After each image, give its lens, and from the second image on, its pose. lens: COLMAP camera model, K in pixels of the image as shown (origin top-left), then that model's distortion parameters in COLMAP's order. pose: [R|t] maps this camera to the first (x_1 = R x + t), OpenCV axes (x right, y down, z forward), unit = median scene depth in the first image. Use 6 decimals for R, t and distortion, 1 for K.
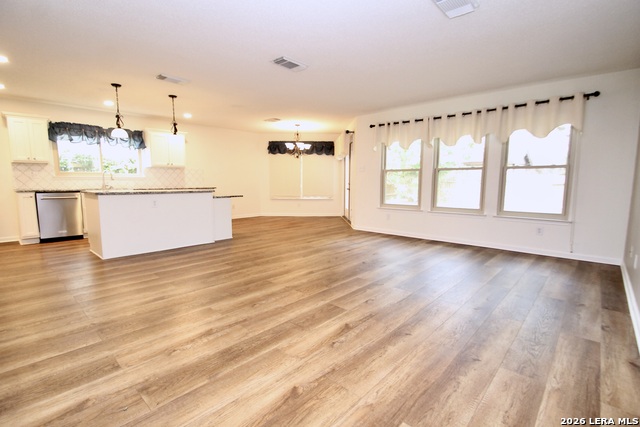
lens RADIAL K [[302.2, 0, 318.5], [0, 302.2, 215.0], [0, 0, 1]] dist [0.003407, -0.009565]
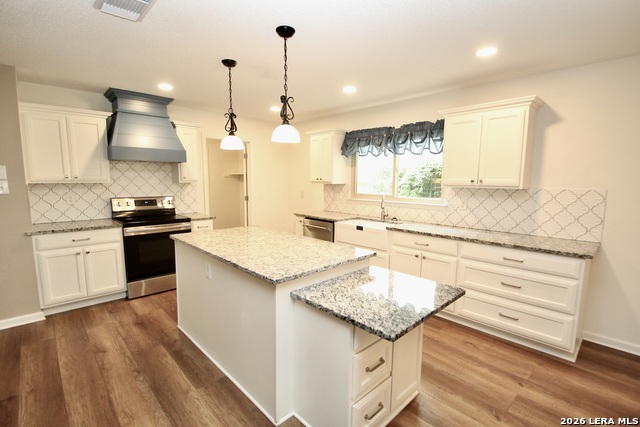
lens RADIAL K [[302.2, 0, 321.2], [0, 302.2, 213.1], [0, 0, 1]] dist [0.003407, -0.009565]
pose [[-0.061804, 0.110065, -0.992001, -0.037471], [-0.120743, 0.985777, 0.116897, -0.183605], [0.990758, 0.127002, -0.047635, 1.001005]]
